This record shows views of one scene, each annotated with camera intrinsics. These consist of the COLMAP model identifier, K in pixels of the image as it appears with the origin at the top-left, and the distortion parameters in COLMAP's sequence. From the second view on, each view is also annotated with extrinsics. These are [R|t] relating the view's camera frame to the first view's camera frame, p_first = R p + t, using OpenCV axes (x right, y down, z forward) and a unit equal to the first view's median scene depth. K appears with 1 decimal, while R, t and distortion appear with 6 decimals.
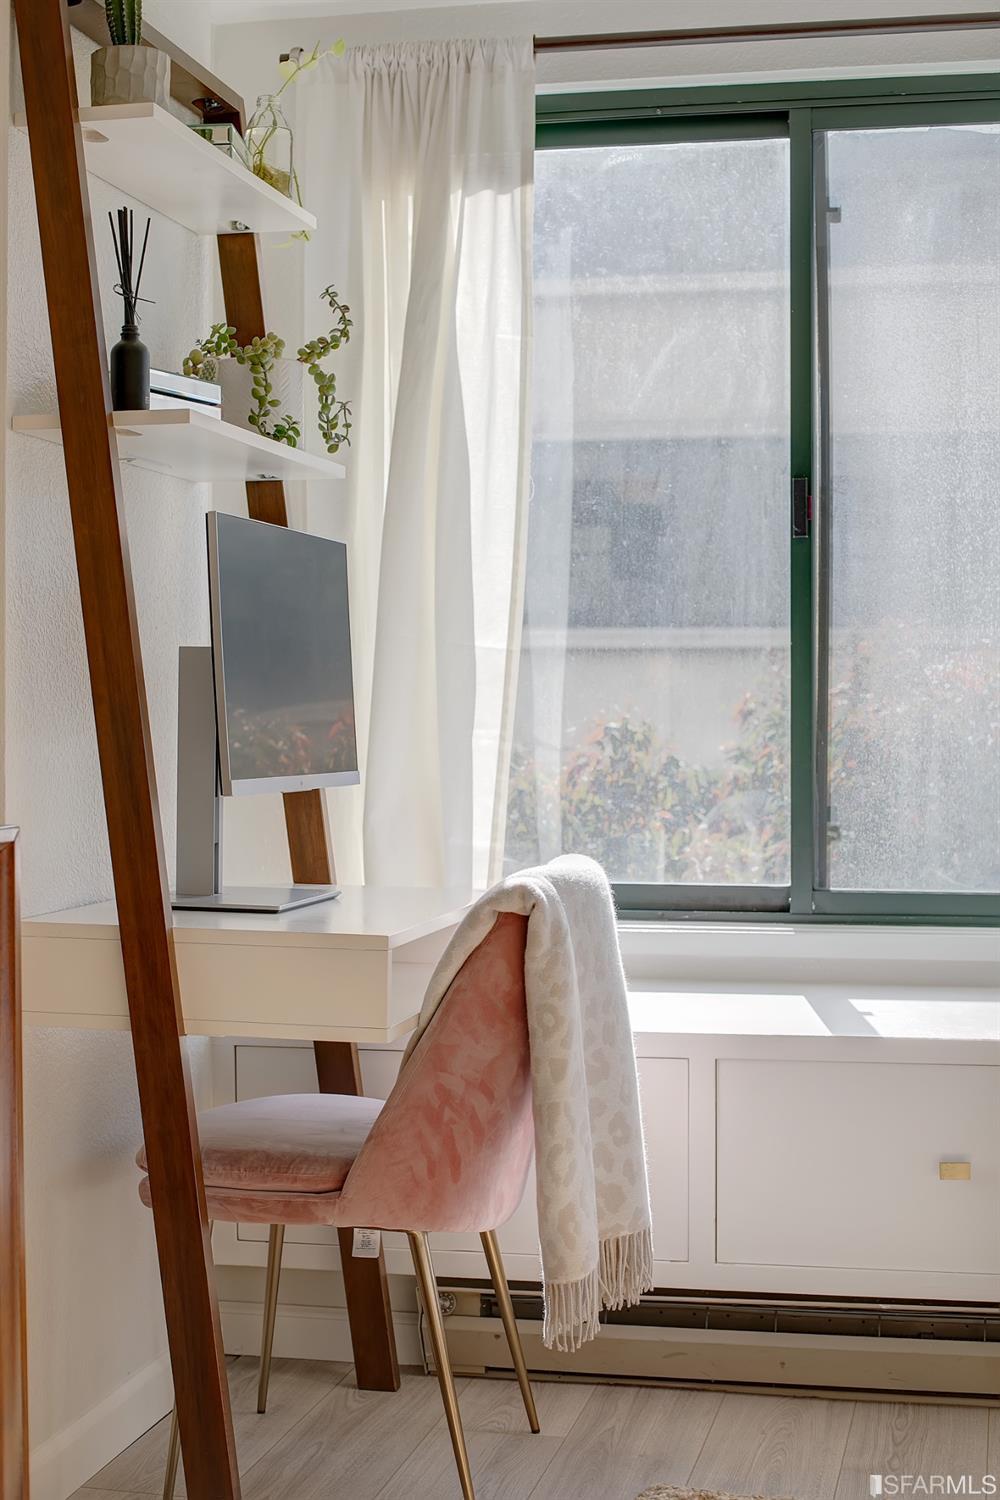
lens RADIAL K [[2214.7, 0, 500.0], [0, 2214.7, 750.0], [0, 0, 1]] dist [-0.106796, 0.007700]
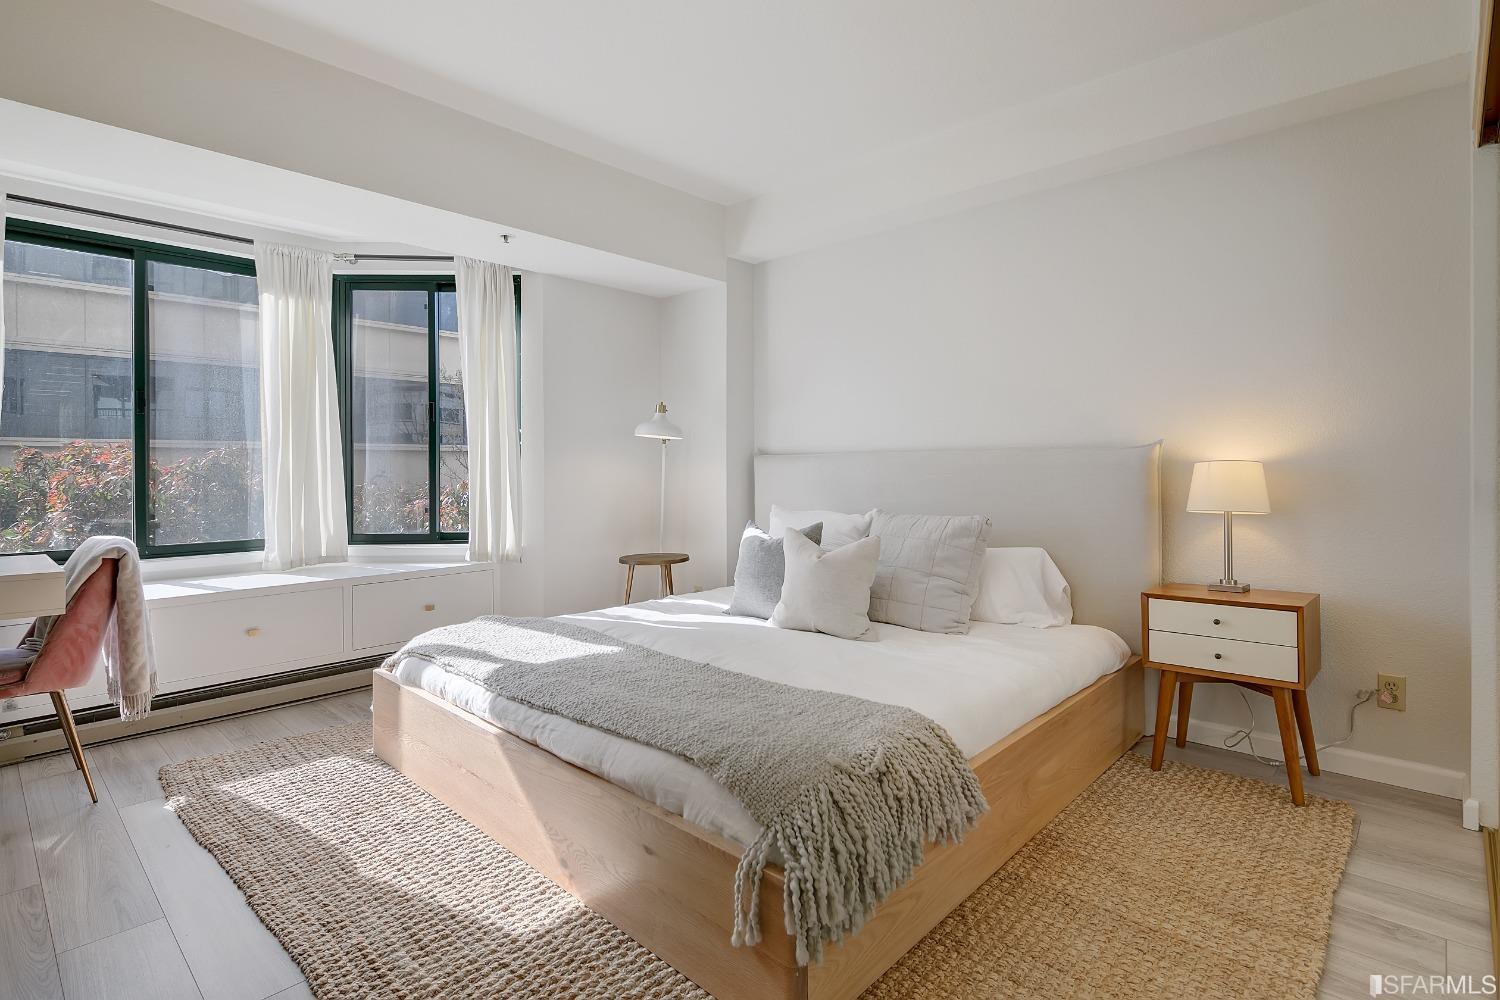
lens RADIAL K [[742.8, 0, 747.9], [0, 742.8, 473.1], [0, 0, 1]] dist [-0.001959, -0.001068]
pose [[0.504205, -0.008829, 0.863539, -0.341724], [0.020308, 0.999792, -0.001636, -0.010274], [-0.863345, 0.018361, 0.504280, -0.097351]]
